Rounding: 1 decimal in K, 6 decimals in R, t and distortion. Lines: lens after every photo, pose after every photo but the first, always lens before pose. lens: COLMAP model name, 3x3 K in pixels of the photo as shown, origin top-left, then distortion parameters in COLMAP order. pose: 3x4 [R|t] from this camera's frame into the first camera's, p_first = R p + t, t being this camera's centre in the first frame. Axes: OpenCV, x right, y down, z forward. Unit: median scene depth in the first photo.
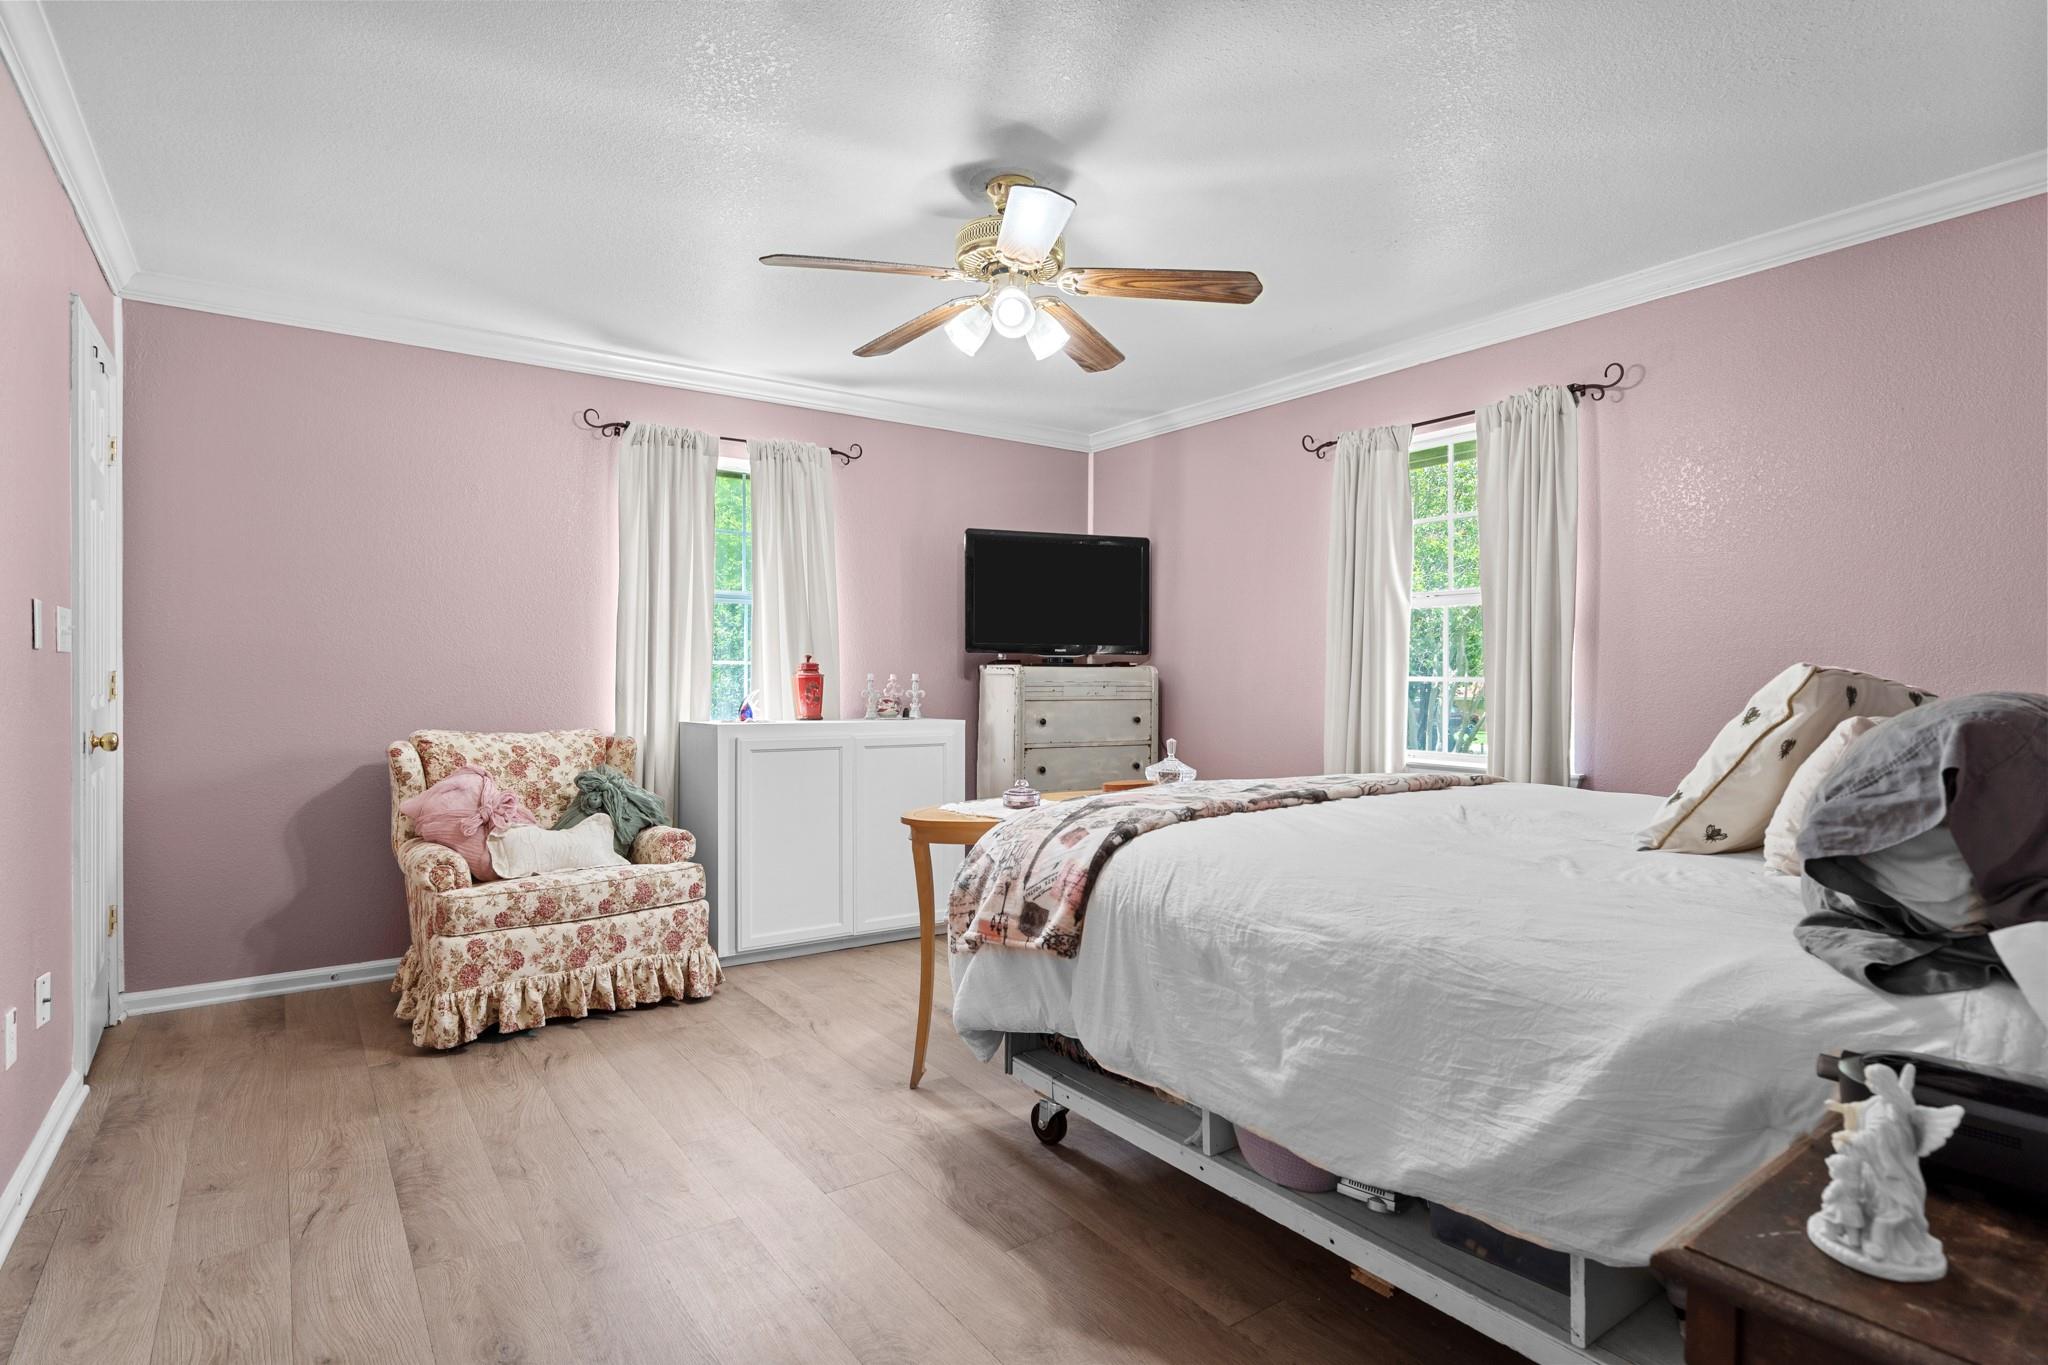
lens RADIAL K [[1068.1, 0, 1043.5], [0, 1068.1, 685.3], [0, 0, 1]] dist [-0.000026, 0.000767]
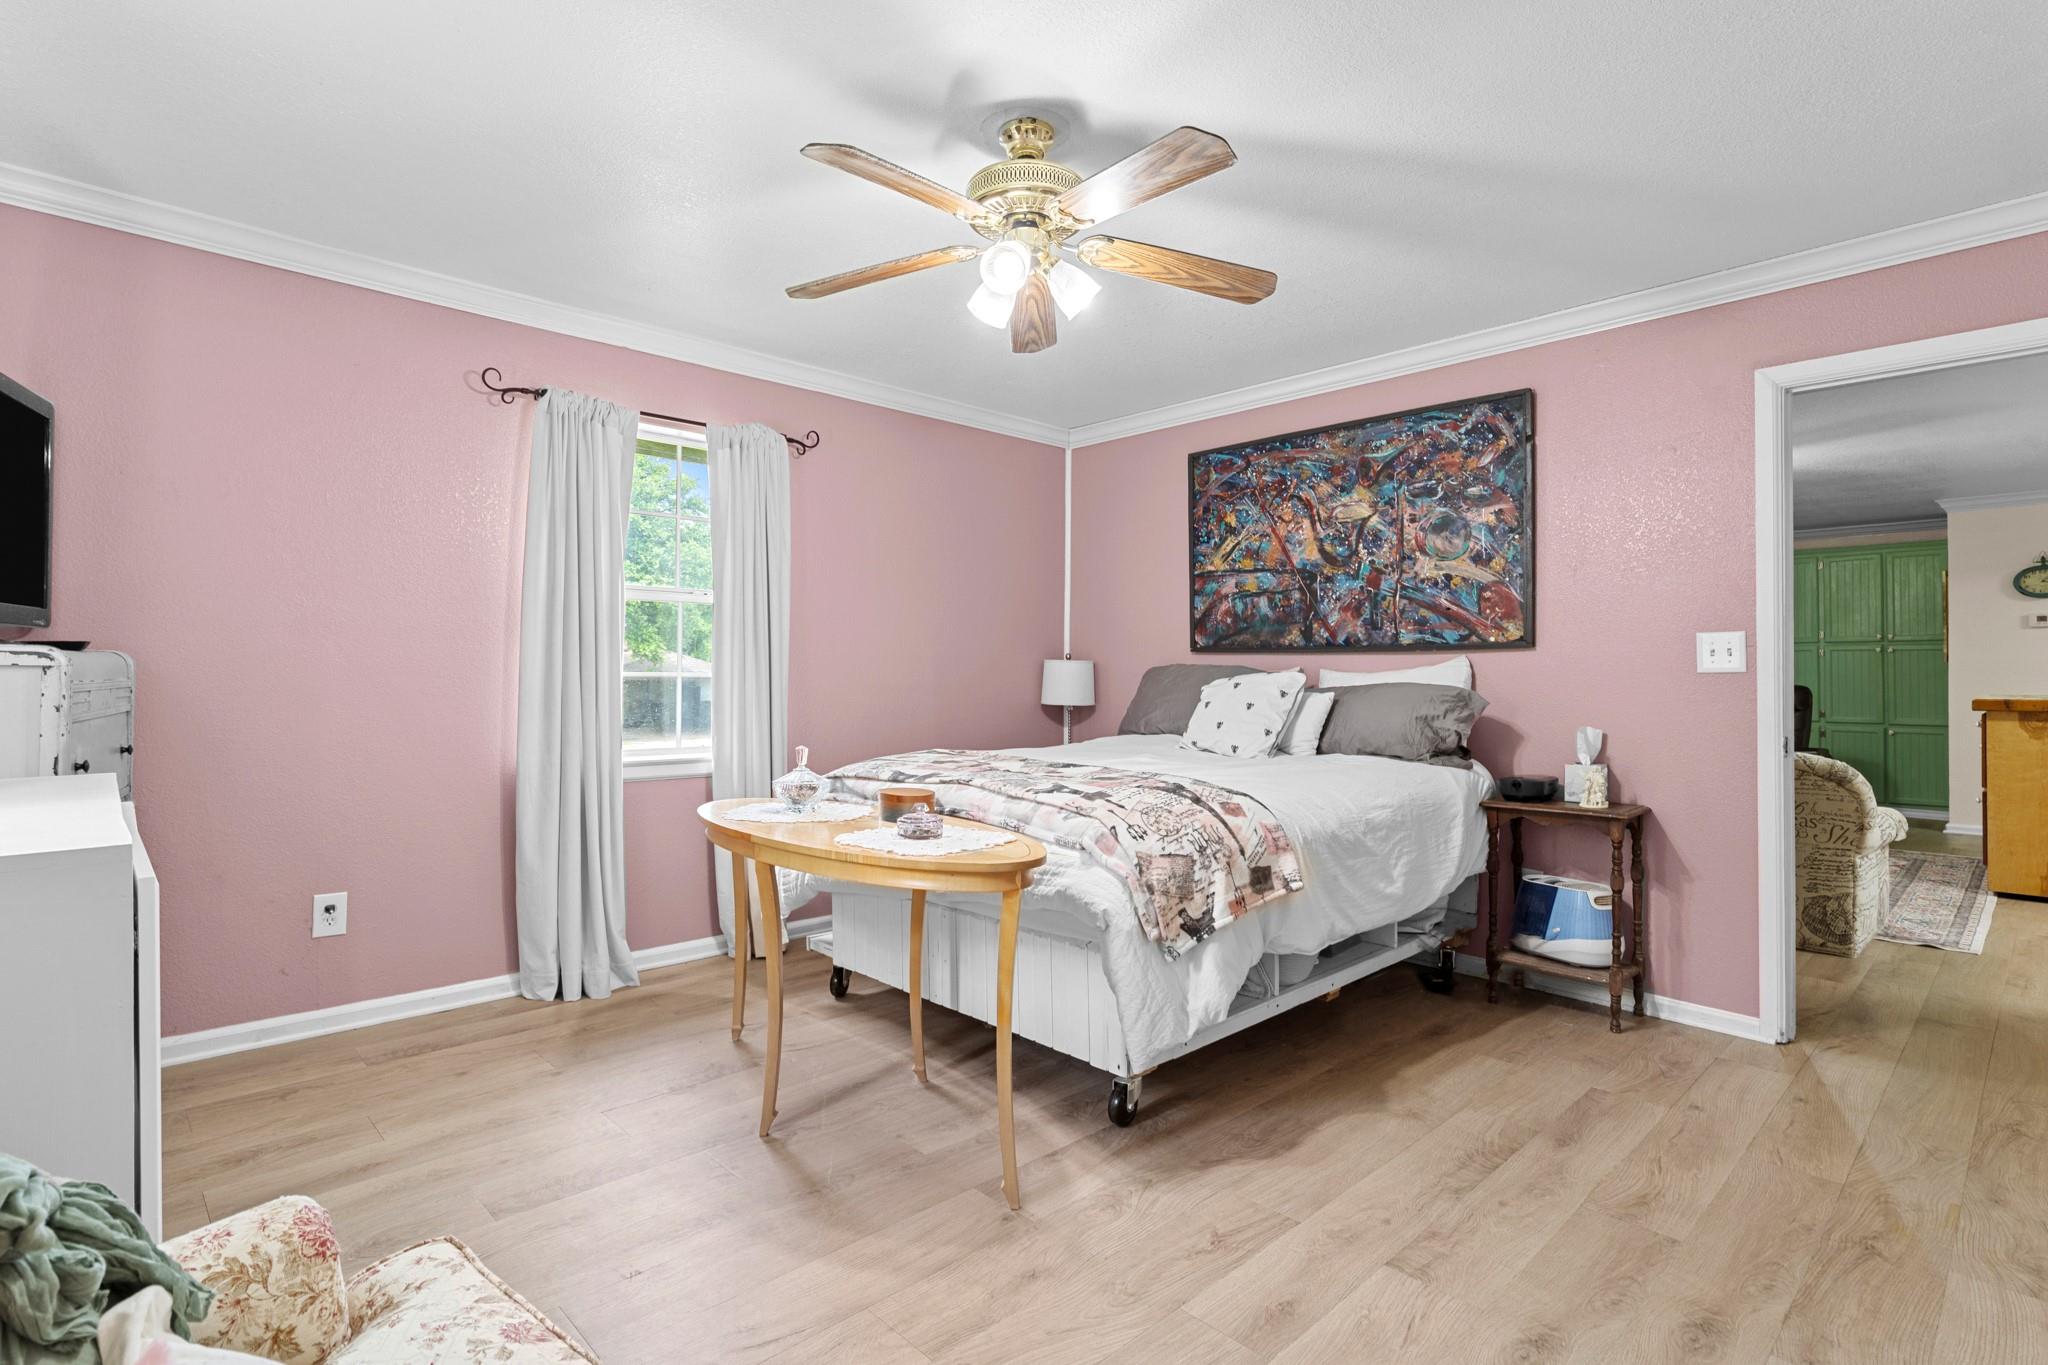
lens RADIAL K [[972.8, 0, 1058.9], [0, 972.8, 663.1], [0, 0, 1]] dist [-0.001081, 0.000434]
pose [[-0.143452, -0.000034, 0.989657, -0.990764], [-0.000146, 1.000000, 0.000013, -0.025850], [-0.989657, -0.000143, -0.143452, 1.278838]]
